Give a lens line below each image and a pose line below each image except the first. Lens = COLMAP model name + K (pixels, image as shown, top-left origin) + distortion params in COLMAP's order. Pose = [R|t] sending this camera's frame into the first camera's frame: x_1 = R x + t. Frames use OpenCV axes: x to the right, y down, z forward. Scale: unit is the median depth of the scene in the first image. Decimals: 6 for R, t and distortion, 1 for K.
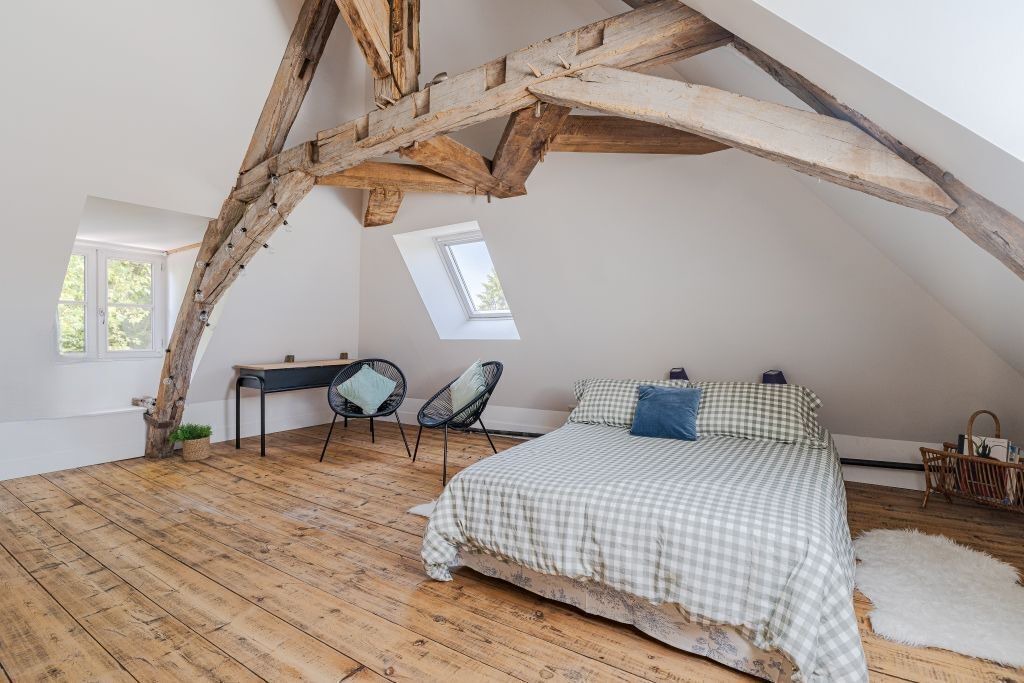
lens RADIAL K [[456.0, 0, 512.1], [0, 456.0, 342.4], [0, 0, 1]] dist [0.001381, 0.000108]
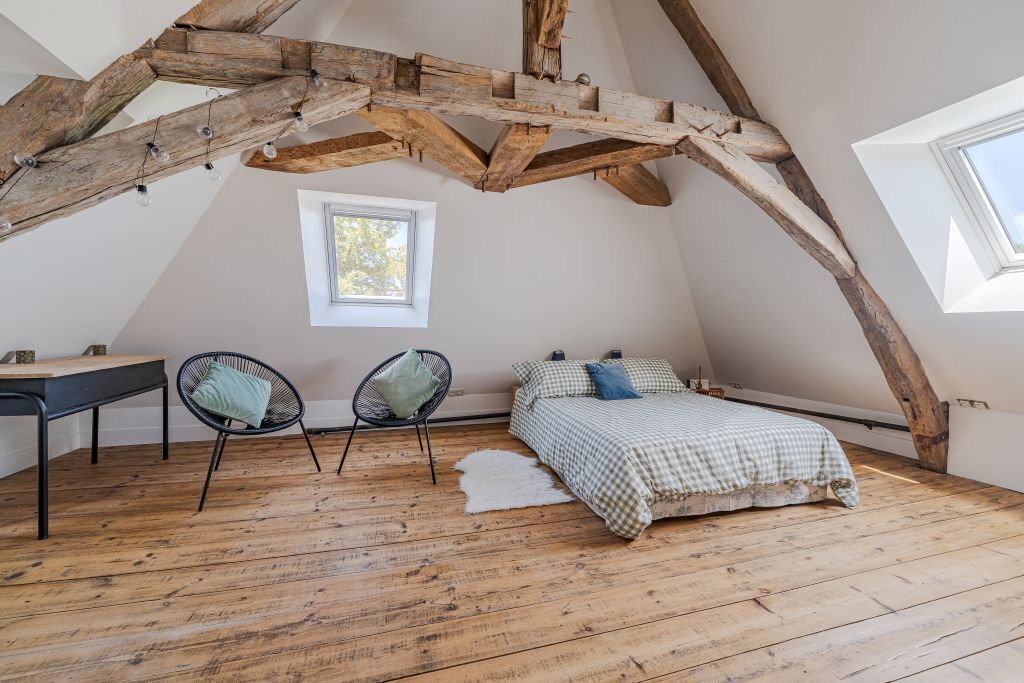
lens RADIAL K [[407.7, 0, 512.0], [0, 407.7, 341.5], [0, 0, 1]] dist [-0.000048, -0.000064]
pose [[0.660264, -0.012053, 0.750937, -0.924067], [-0.006256, 0.999748, 0.021547, 0.006444], [-0.751008, -0.018924, 0.660022, 0.467037]]
